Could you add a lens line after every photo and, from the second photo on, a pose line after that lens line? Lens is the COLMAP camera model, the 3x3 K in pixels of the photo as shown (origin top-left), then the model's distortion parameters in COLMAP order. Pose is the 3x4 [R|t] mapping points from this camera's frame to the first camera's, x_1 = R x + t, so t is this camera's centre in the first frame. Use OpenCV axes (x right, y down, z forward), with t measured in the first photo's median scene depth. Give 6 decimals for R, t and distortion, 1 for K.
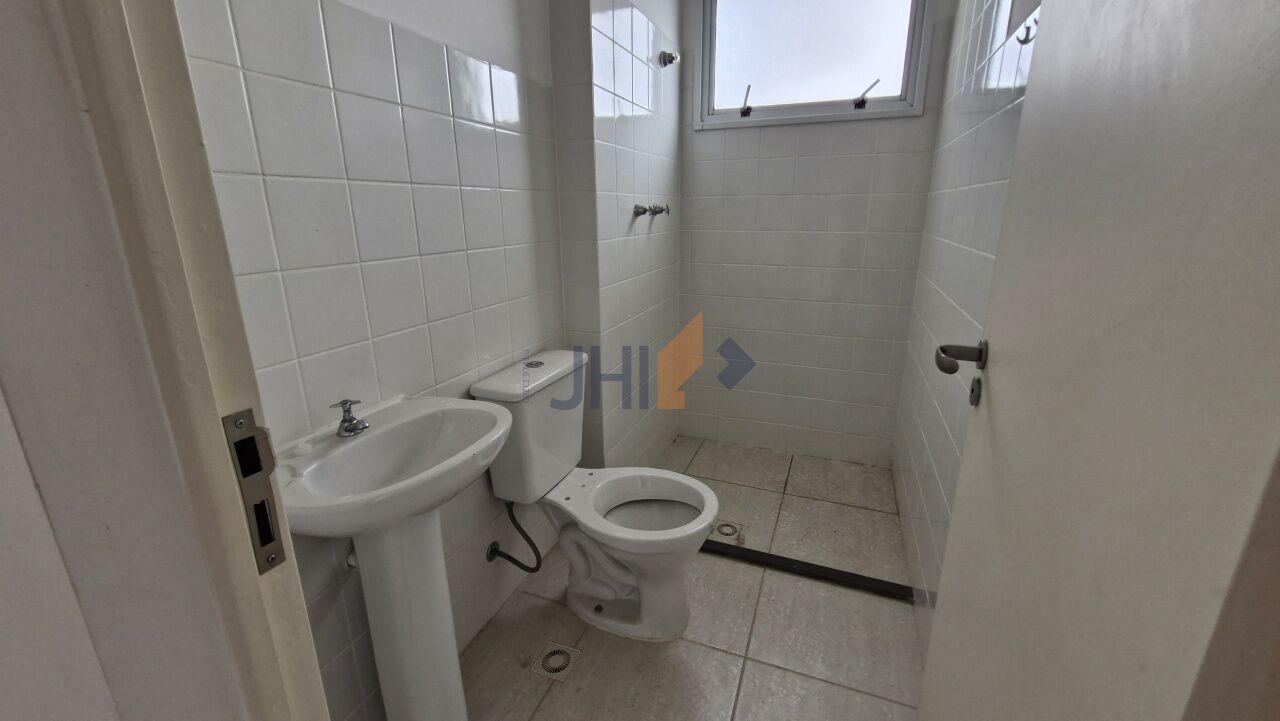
lens RADIAL K [[509.9, 0, 657.2], [0, 509.9, 356.2], [0, 0, 1]] dist [0.005674, -0.003256]
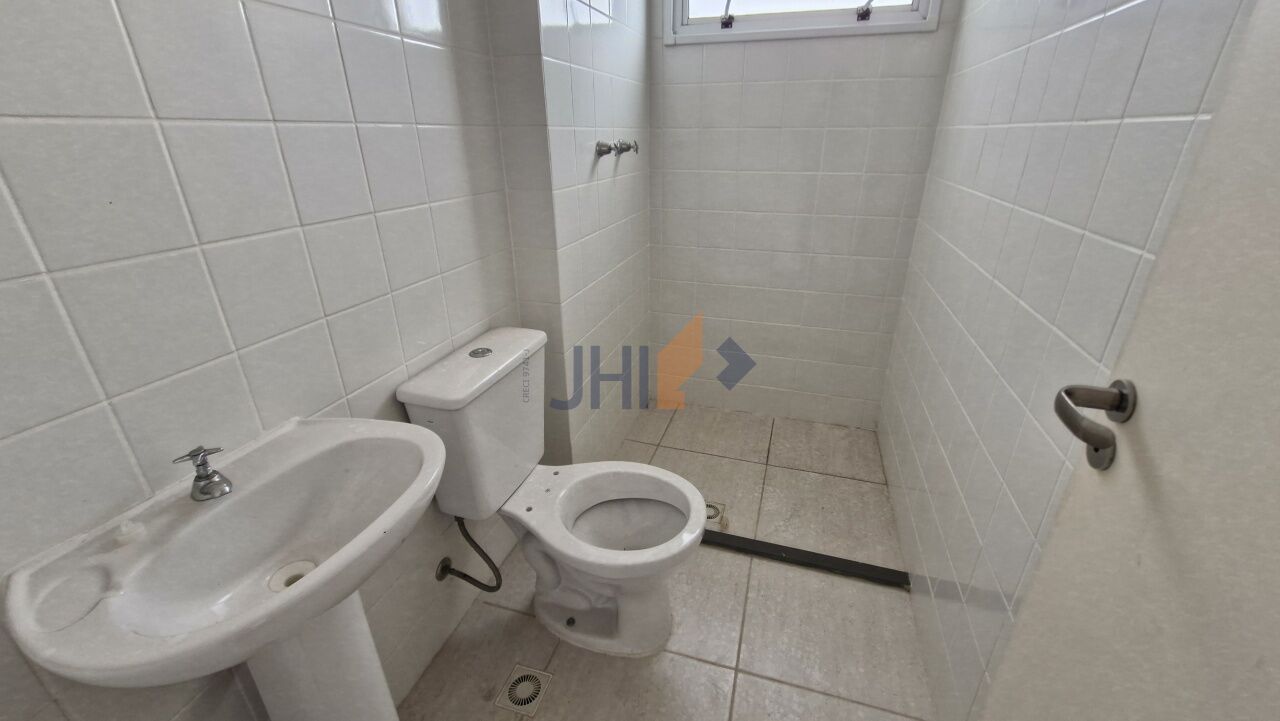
lens RADIAL K [[509.9, 0, 655.8], [0, 509.9, 356.7], [0, 0, 1]] dist [0.005674, -0.003256]
pose [[0.997566, -0.024518, 0.065278, -0.014995], [0.015745, 0.991170, 0.131662, -0.079384], [-0.067930, -0.130313, 0.989143, 0.179694]]
